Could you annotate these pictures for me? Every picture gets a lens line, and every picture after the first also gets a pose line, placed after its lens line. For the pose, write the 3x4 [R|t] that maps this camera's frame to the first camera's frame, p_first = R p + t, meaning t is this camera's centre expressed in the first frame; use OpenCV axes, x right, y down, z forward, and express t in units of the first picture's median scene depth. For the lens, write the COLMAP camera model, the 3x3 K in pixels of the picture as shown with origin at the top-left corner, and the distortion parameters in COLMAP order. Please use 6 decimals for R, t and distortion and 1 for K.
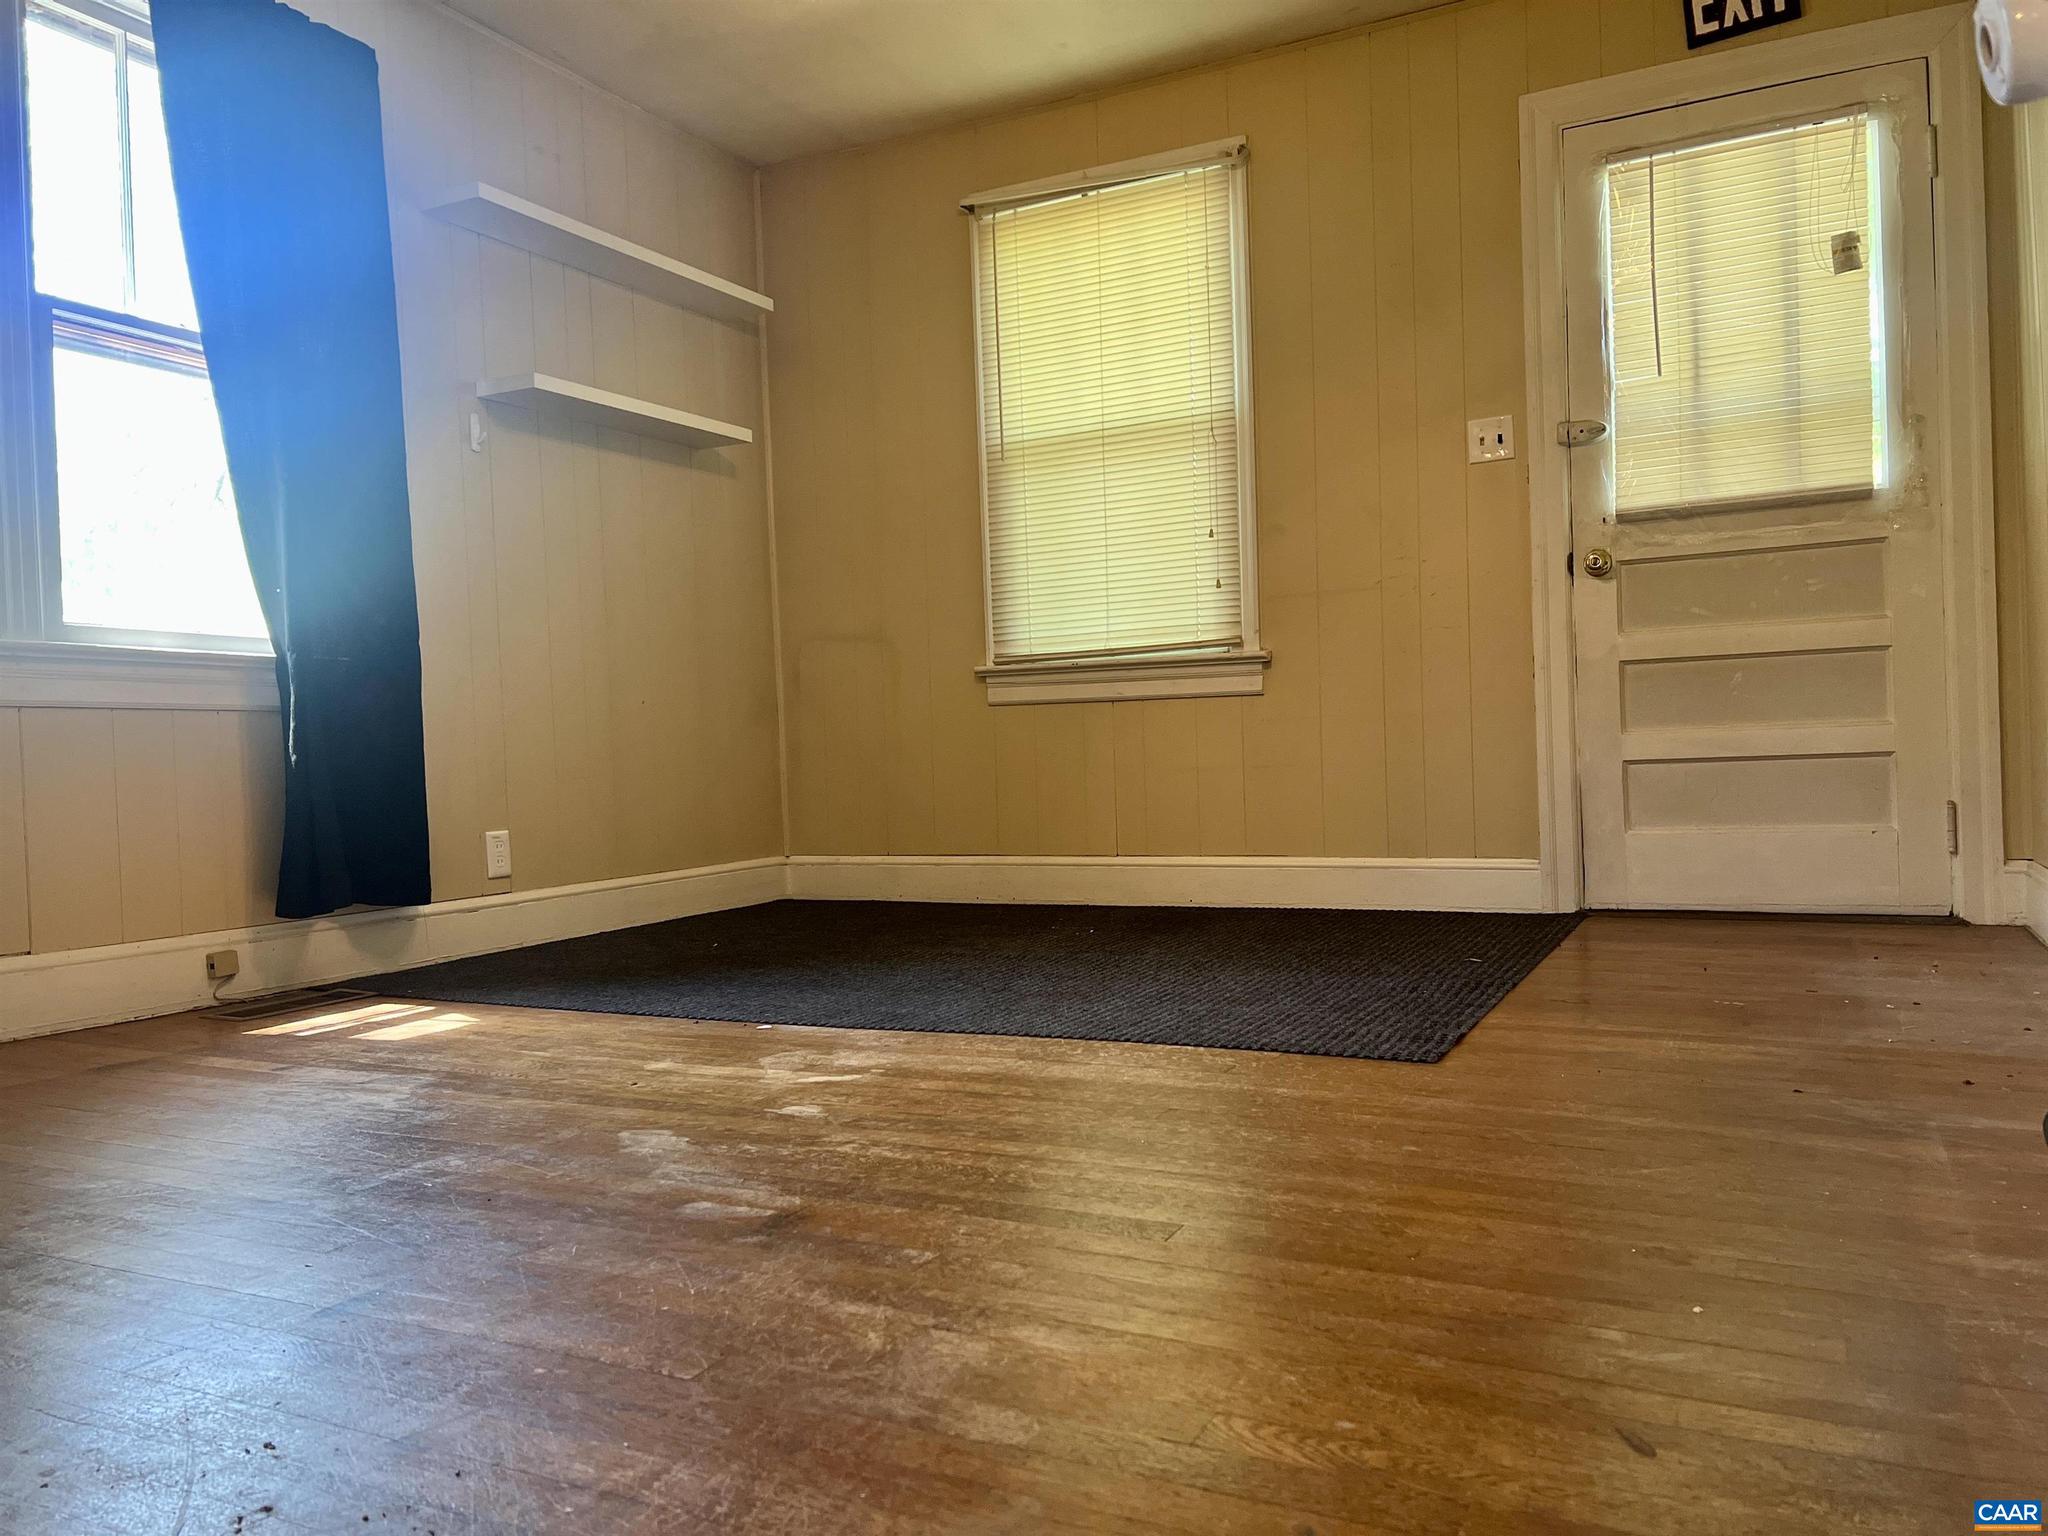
lens RADIAL K [[1543.5, 0, 1015.1], [0, 1543.5, 763.5], [0, 0, 1]] dist [0.056180, -0.068374]
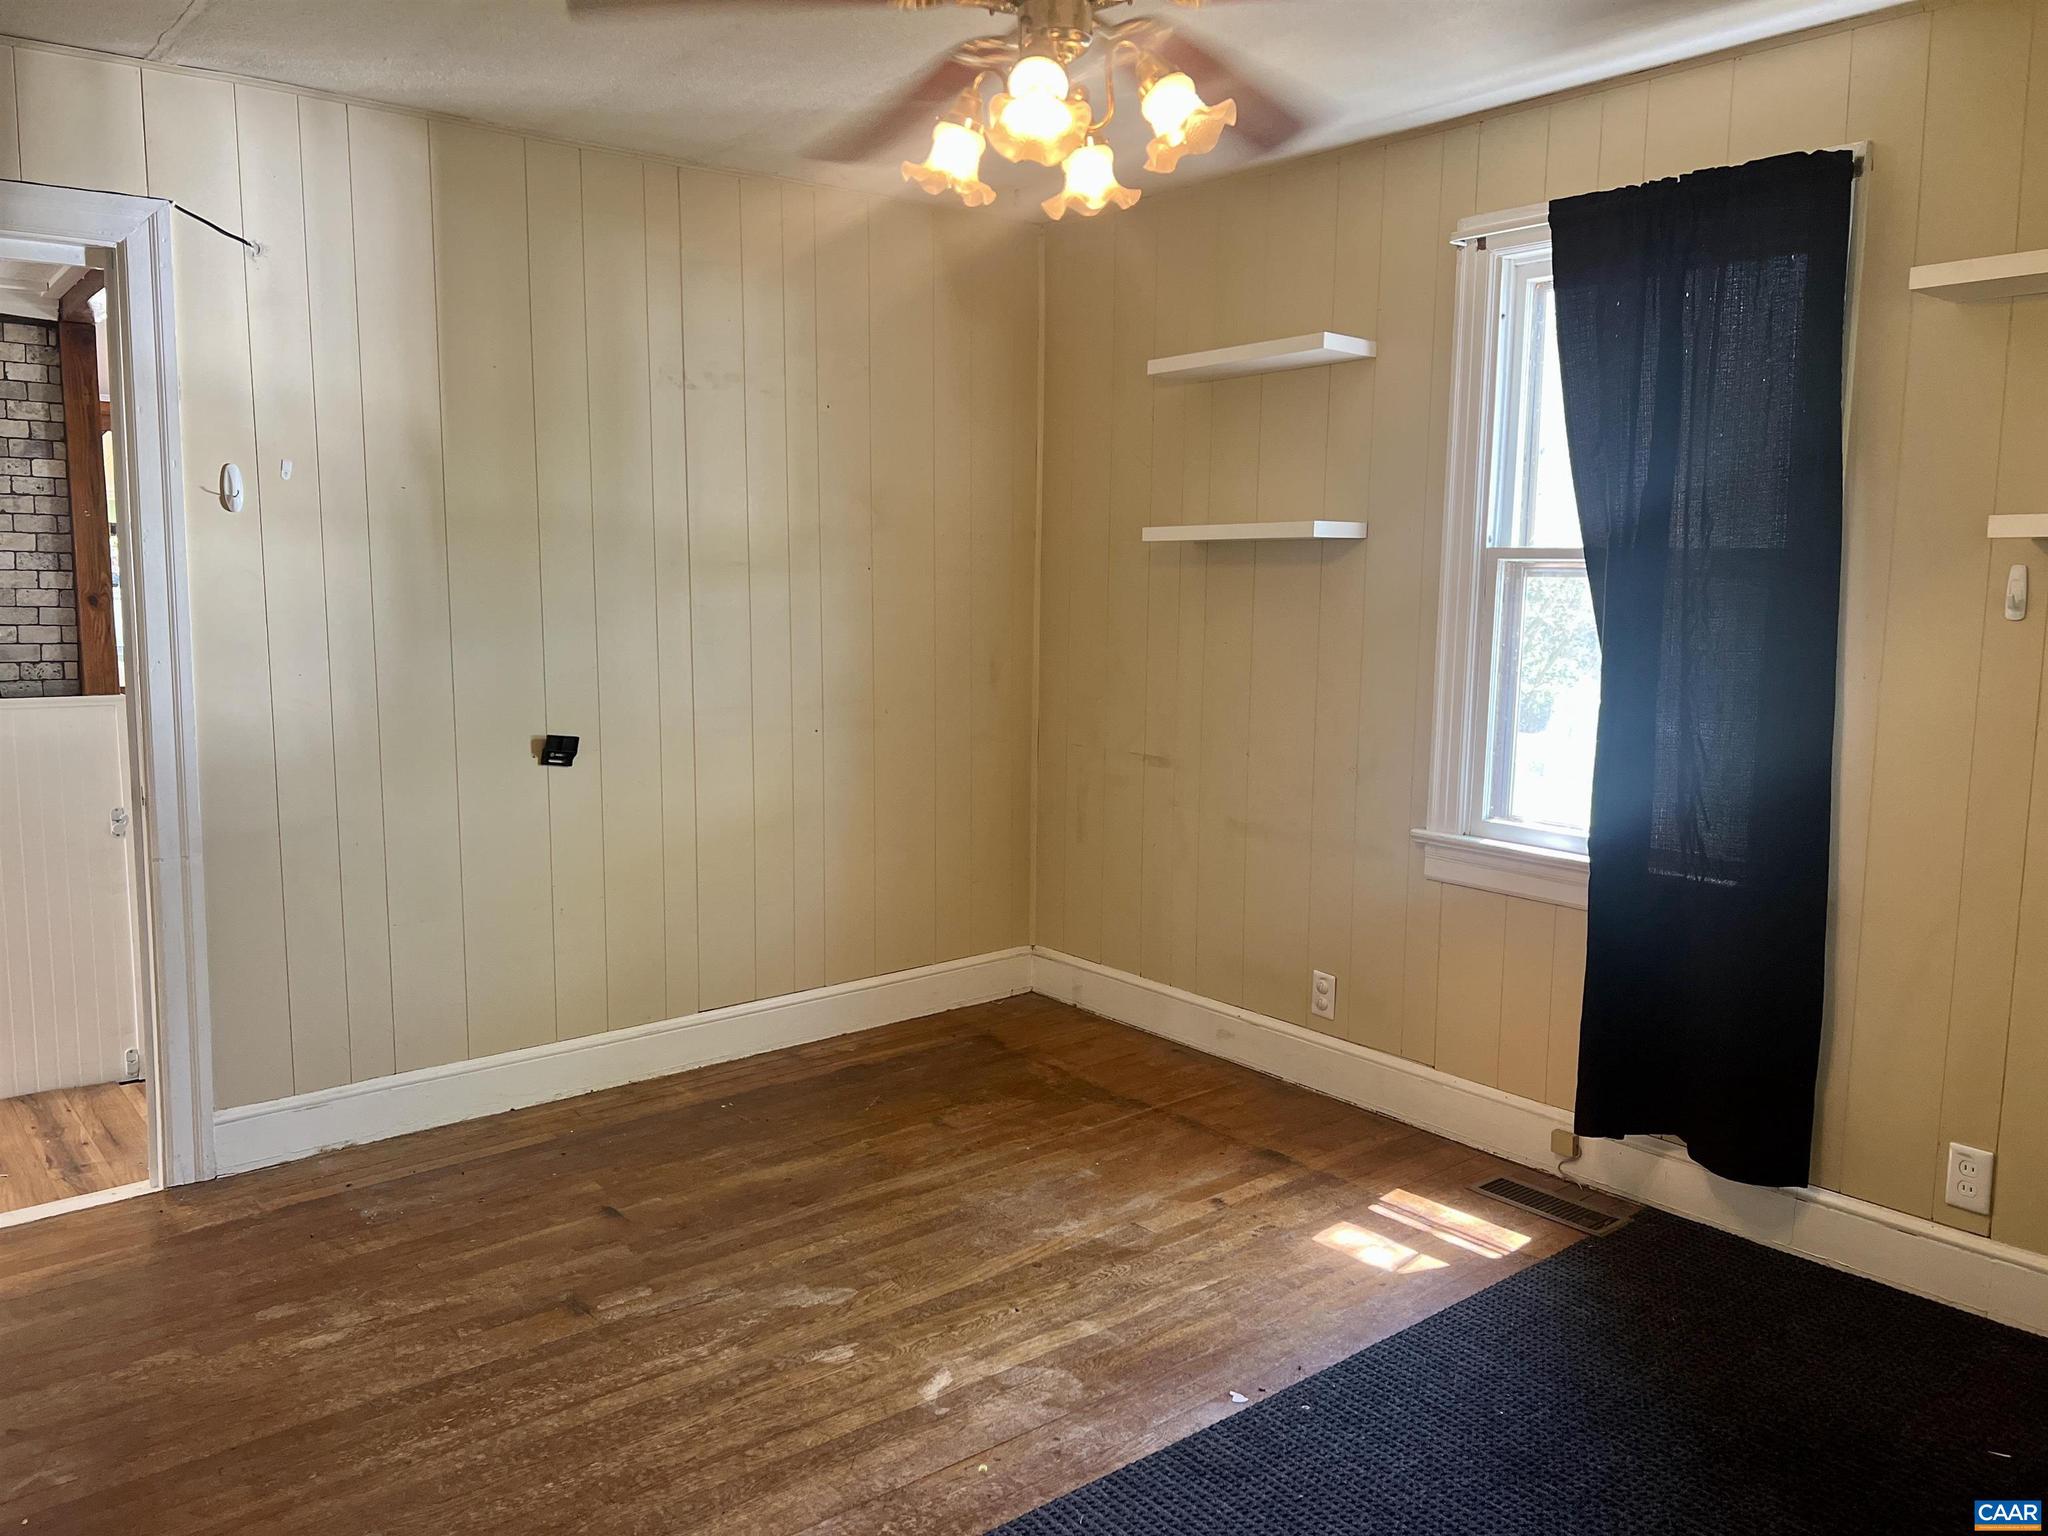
lens RADIAL K [[1543.5, 0, 1013.0], [0, 1543.5, 767.5], [0, 0, 1]] dist [0.056180, -0.068374]
pose [[-0.409387, 0.141274, -0.901357, 0.975275], [-0.005475, 0.987541, 0.157268, -0.496832], [0.912344, 0.069318, -0.403513, 1.809919]]
